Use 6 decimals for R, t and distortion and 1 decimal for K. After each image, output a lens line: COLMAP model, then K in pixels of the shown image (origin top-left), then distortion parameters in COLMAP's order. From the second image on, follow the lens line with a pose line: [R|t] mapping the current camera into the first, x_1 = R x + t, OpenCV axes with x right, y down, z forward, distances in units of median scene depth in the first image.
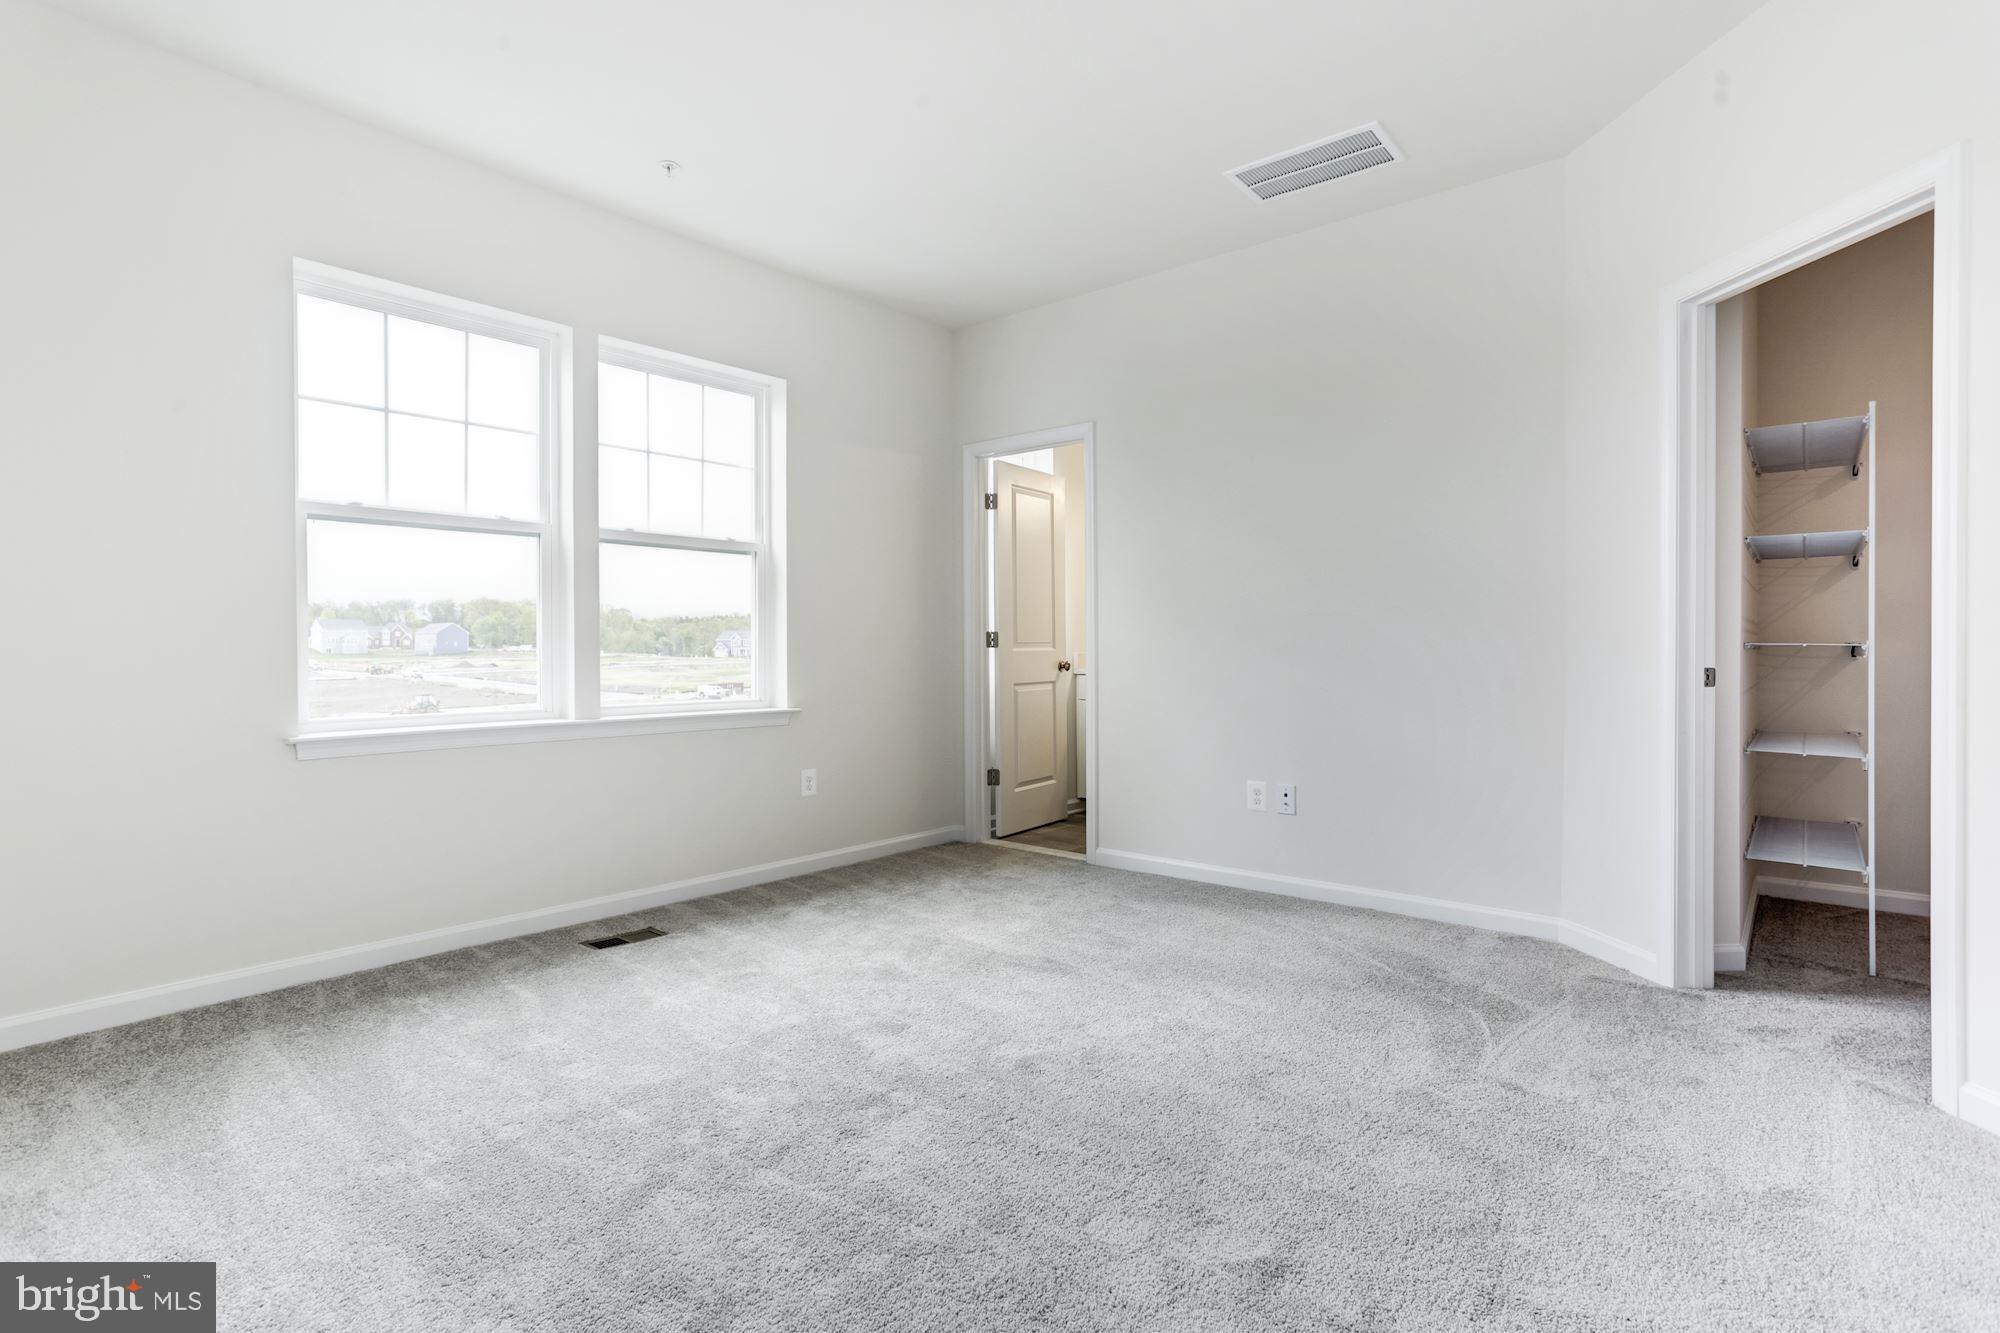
lens RADIAL K [[971.5, 0, 994.1], [0, 971.5, 655.9], [0, 0, 1]] dist [-0.036341, 0.011775]
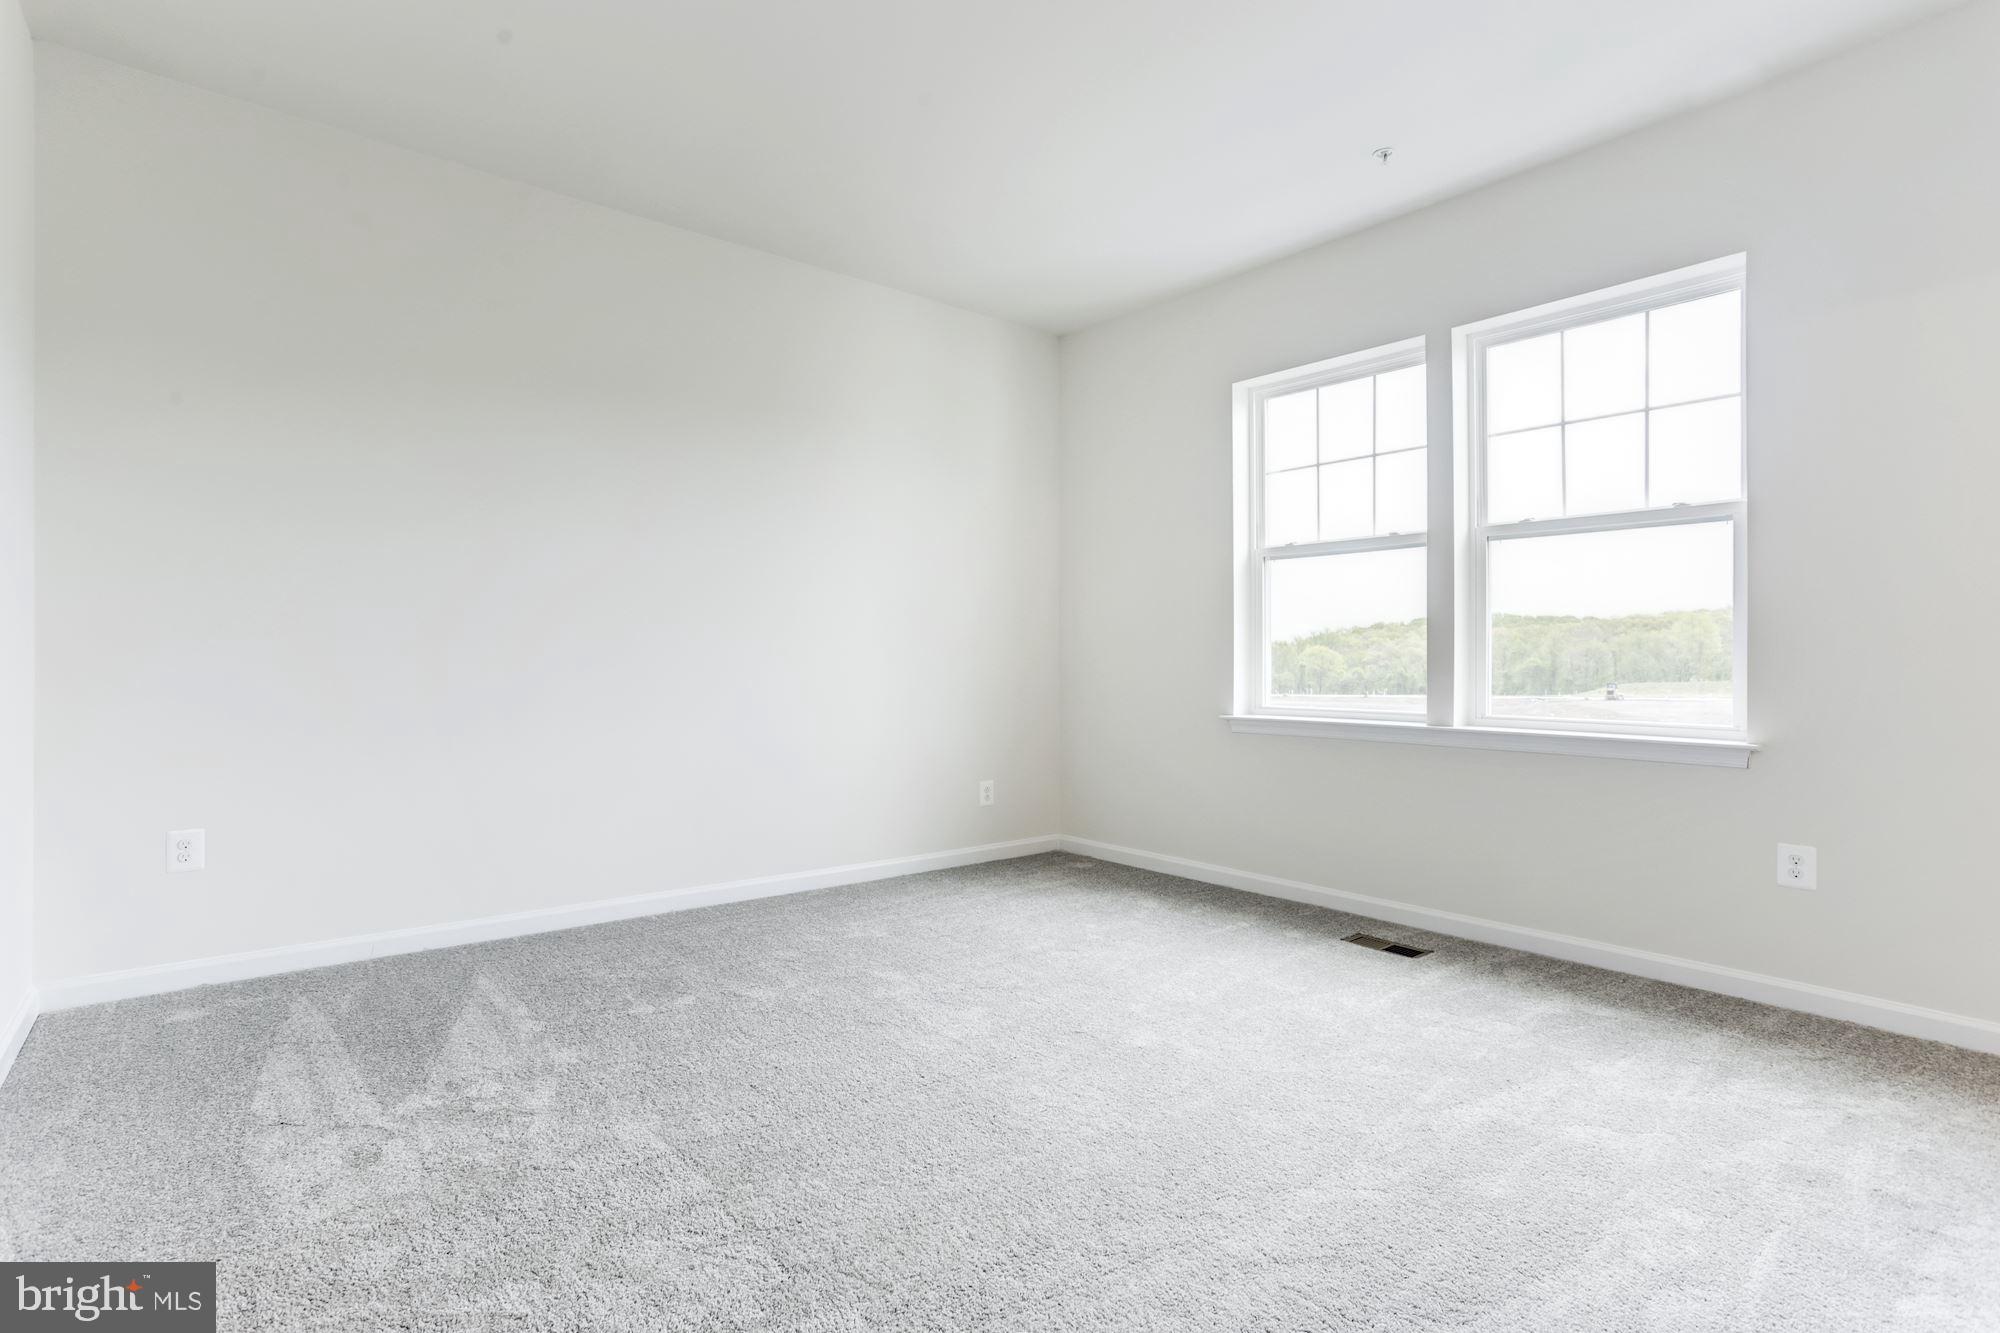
lens RADIAL K [[971.5, 0, 992.7], [0, 971.5, 662.3], [0, 0, 1]] dist [-0.036341, 0.011775]
pose [[-0.168210, 0.006907, -0.985727, 0.627409], [-0.004051, 0.999962, 0.007698, -0.004925], [0.985743, 0.005288, -0.168176, 0.721382]]
